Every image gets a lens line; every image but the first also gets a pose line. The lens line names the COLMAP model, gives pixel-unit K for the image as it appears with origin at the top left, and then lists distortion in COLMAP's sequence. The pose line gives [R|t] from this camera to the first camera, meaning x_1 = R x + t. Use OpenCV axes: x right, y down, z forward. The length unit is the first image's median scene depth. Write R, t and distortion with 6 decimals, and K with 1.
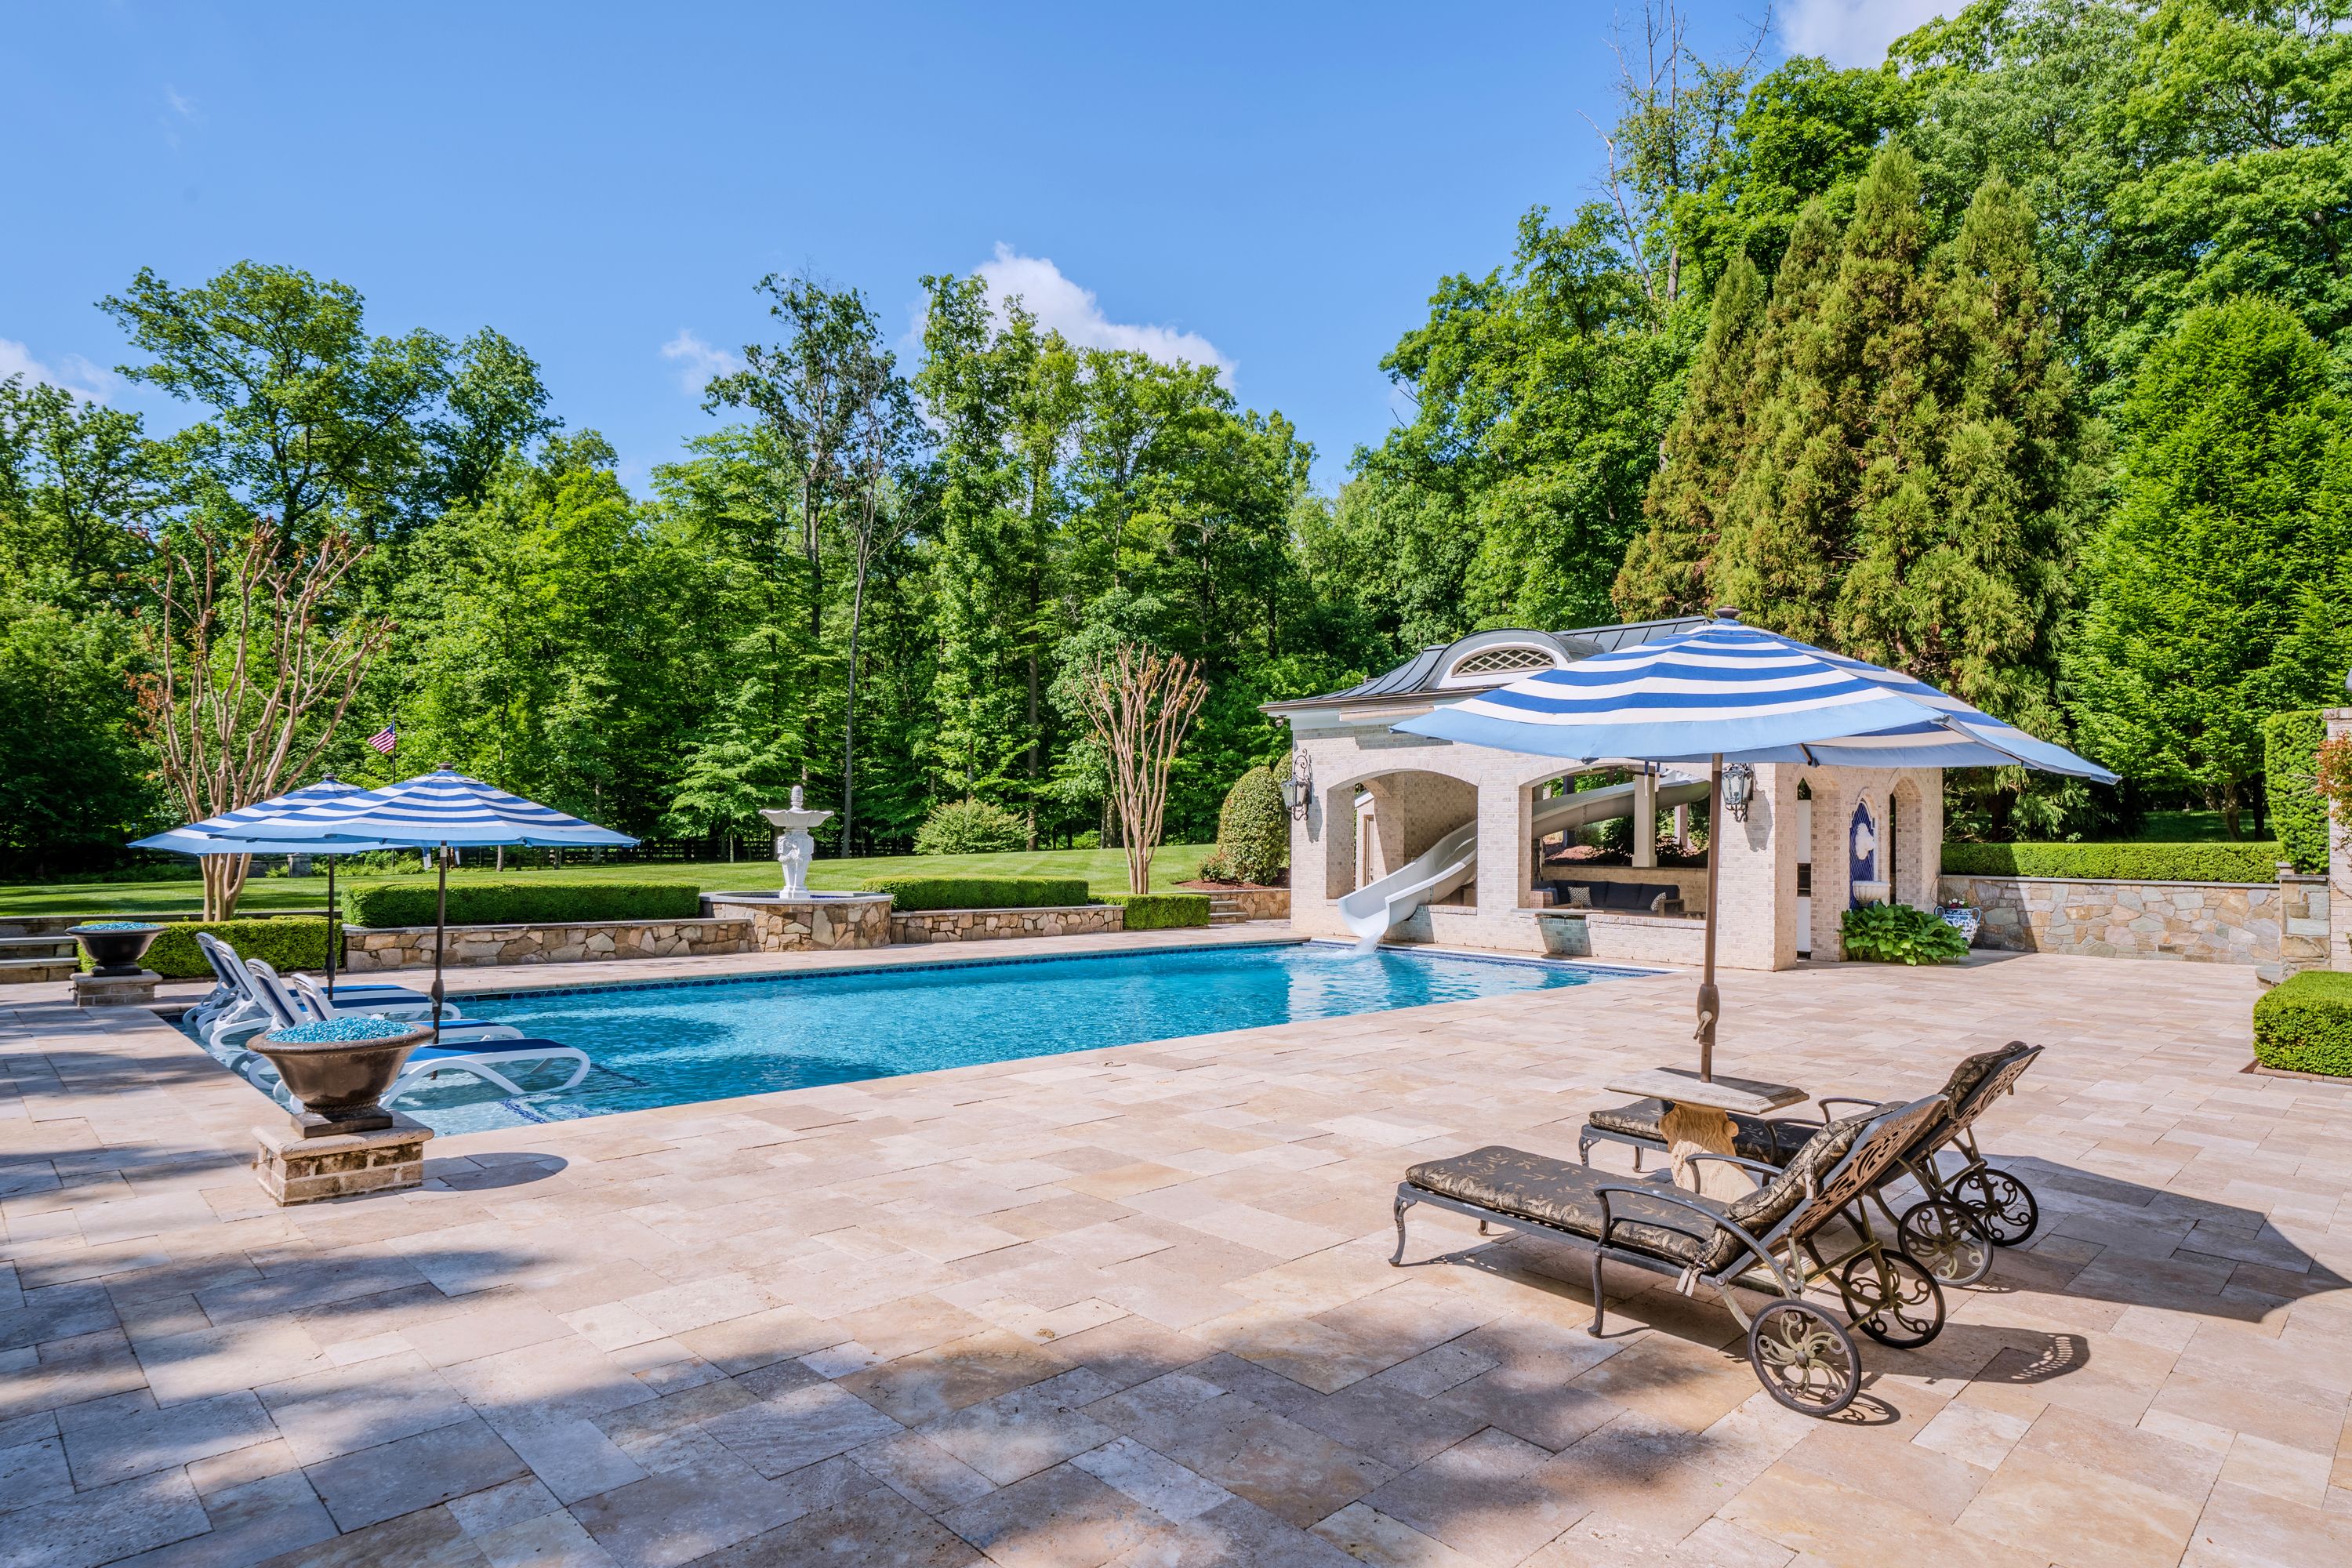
lens RADIAL K [[1293.4, 0, 1197.7], [0, 1293.4, 787.2], [0, 0, 1]] dist [0.000732, 0.001266]
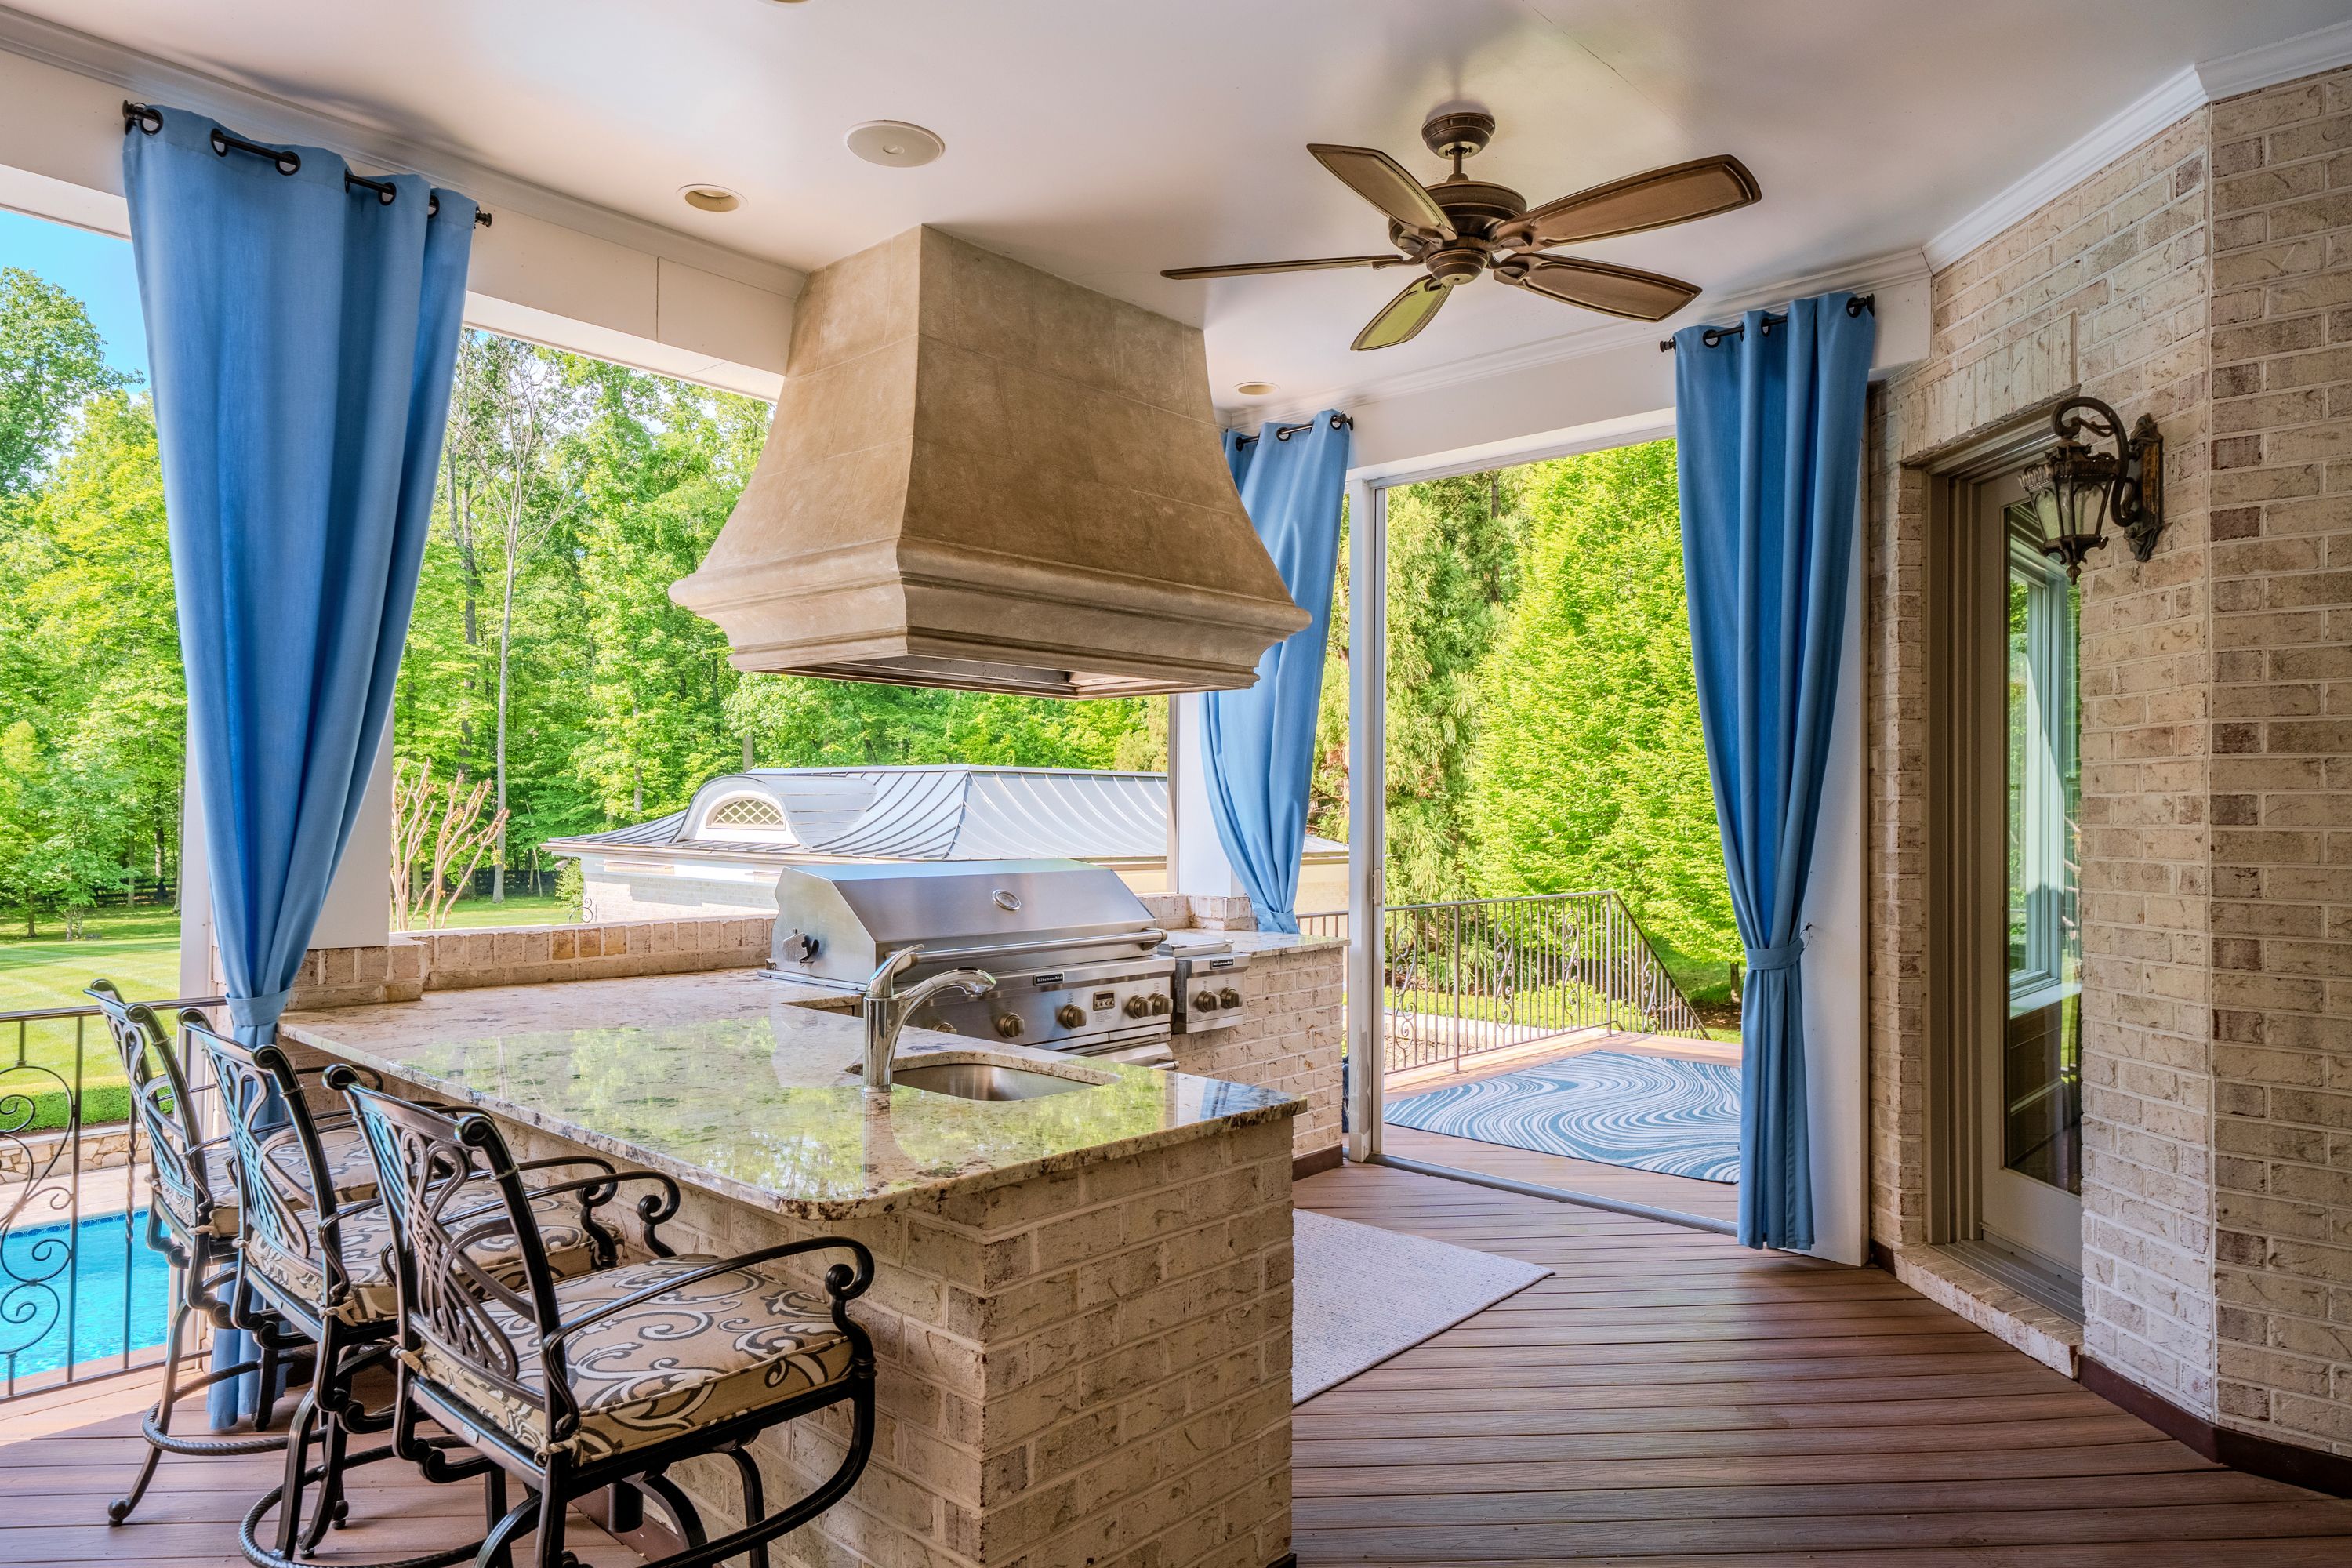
lens RADIAL K [[1446.7, 0, 1185.6], [0, 1446.7, 783.6], [0, 0, 1]] dist [0.018018, 0.002375]
pose [[0.998971, 0.000907, 0.045336, 0.318199], [-0.001787, 0.999811, 0.019368, -0.090206], [-0.045310, -0.019429, 0.998784, 0.051446]]
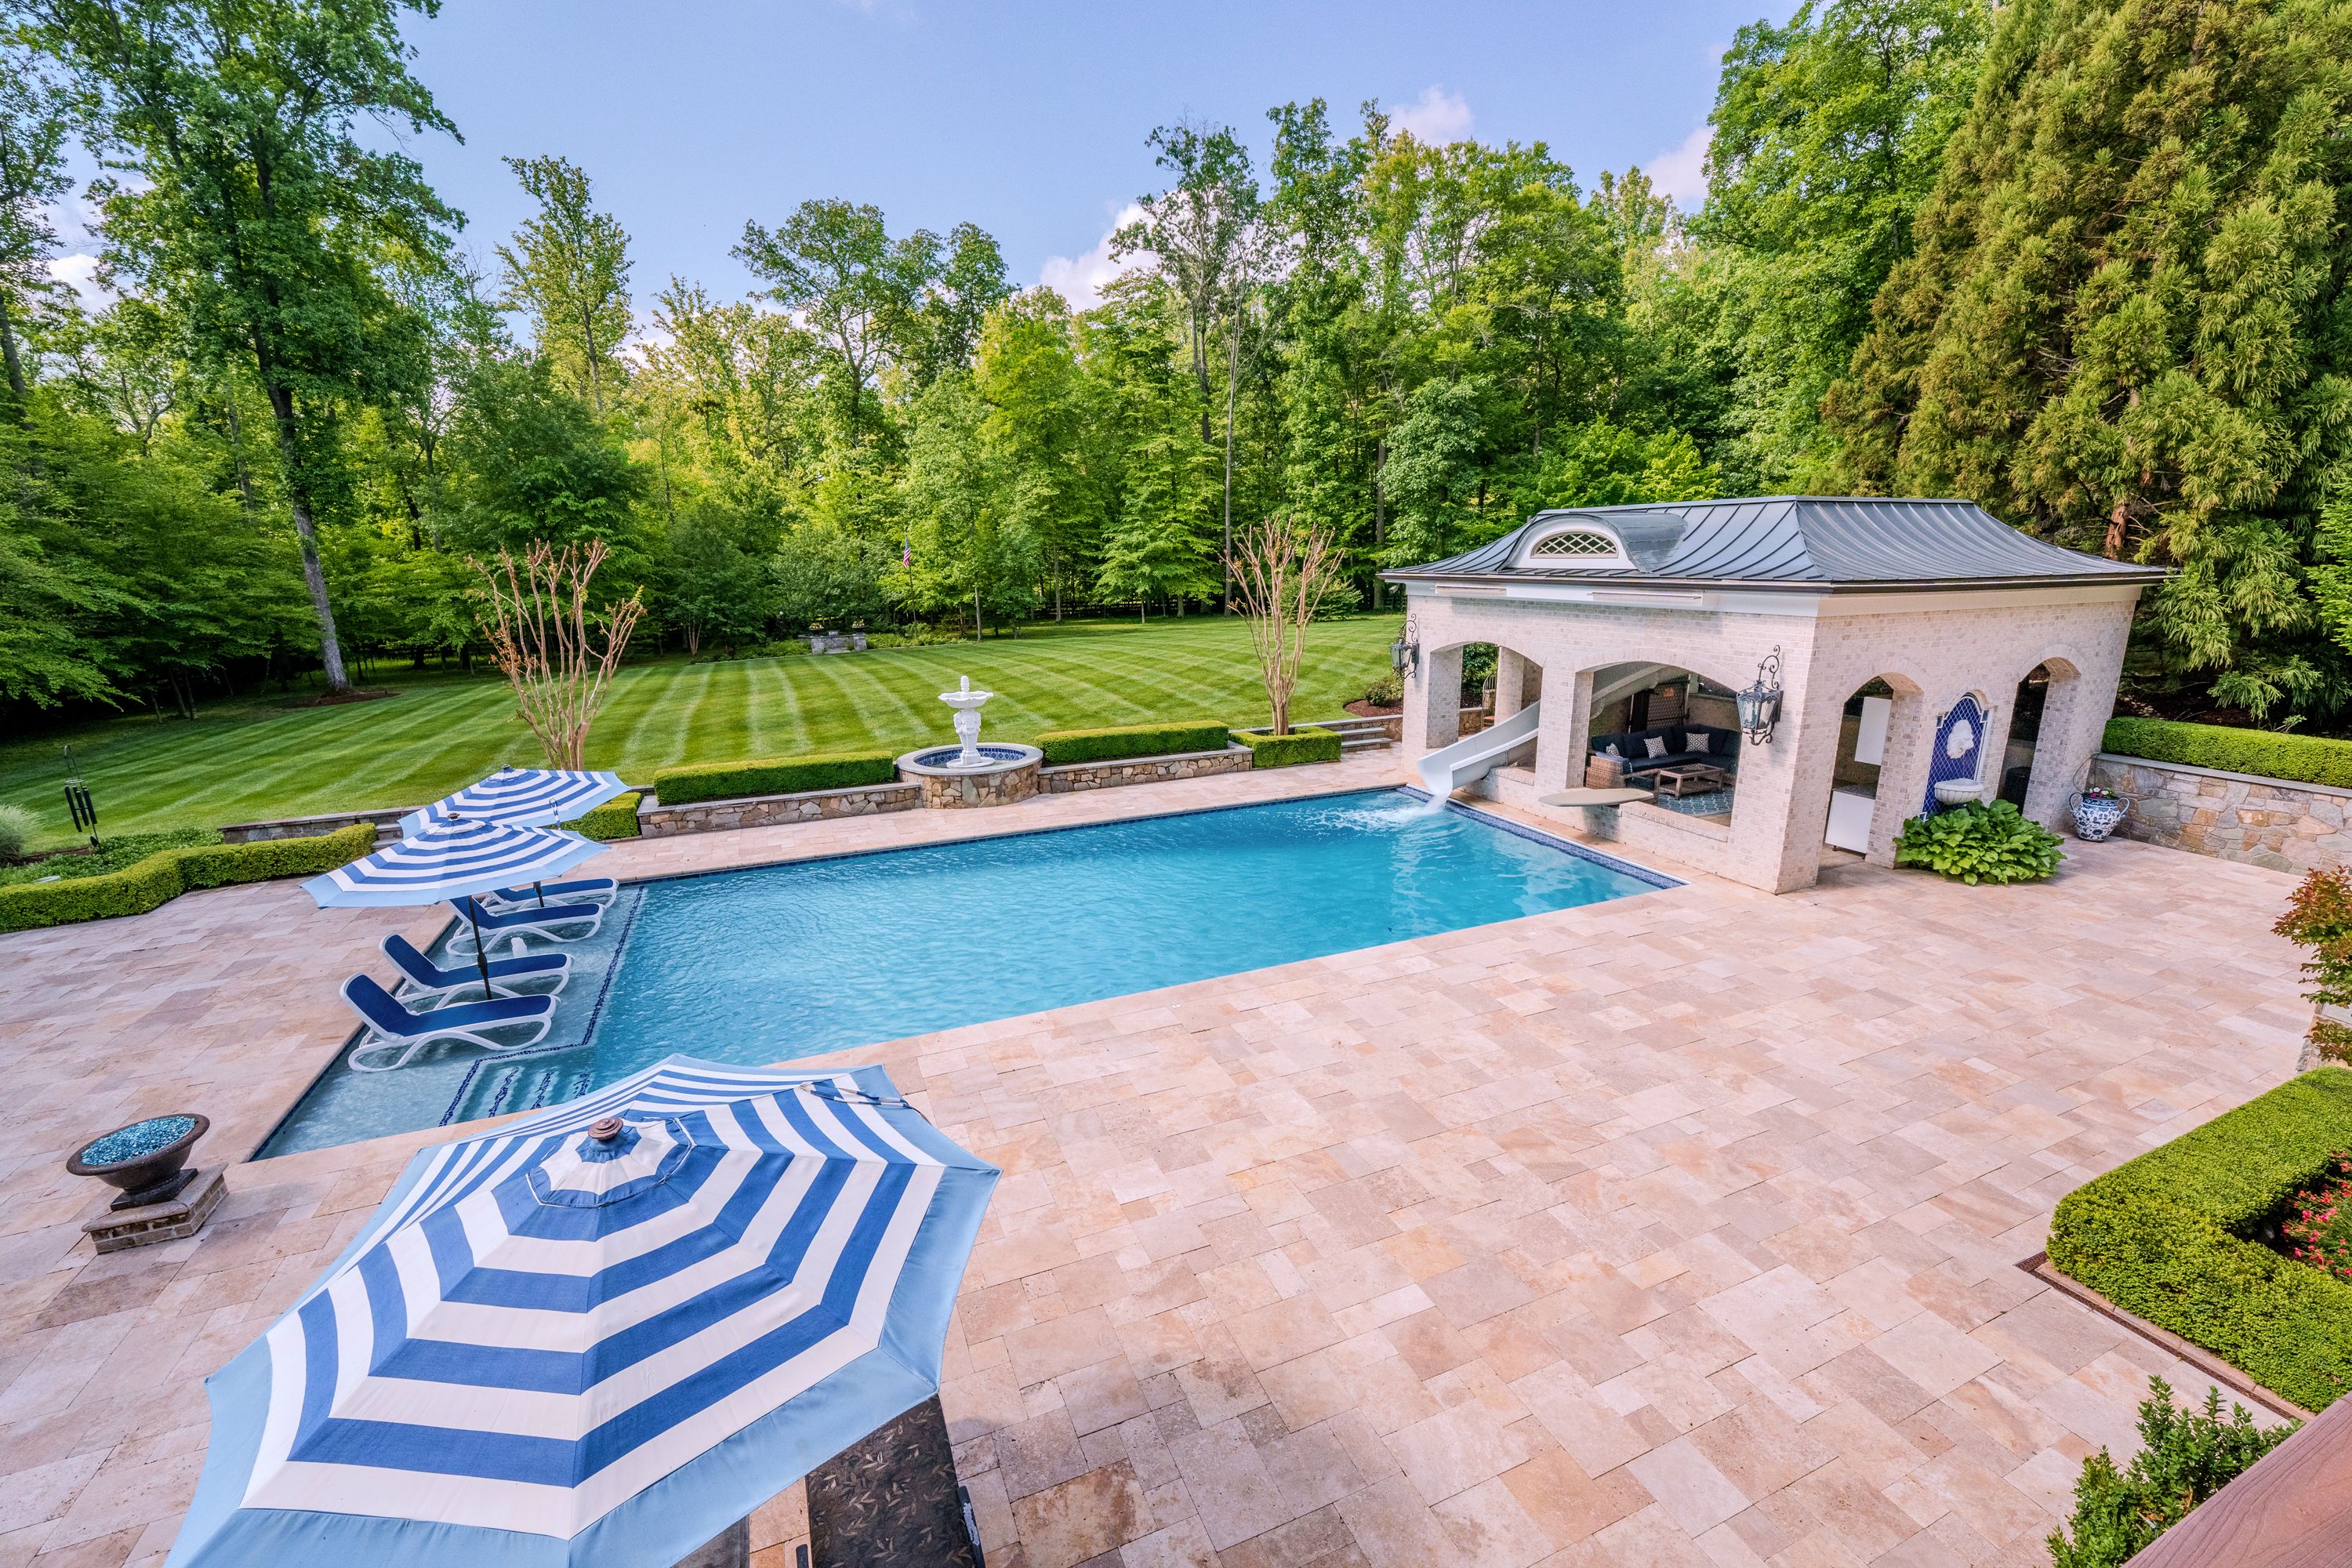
lens RADIAL K [[975.2, 0, 1182.3], [0, 975.2, 788.7], [0, 0, 1]] dist [-0.024309, 0.001539]
pose [[0.922866, 0.060799, -0.380292, 0.169991], [0.045476, 0.963347, 0.264374, -0.086425], [0.382427, -0.261276, 0.886275, 0.103930]]
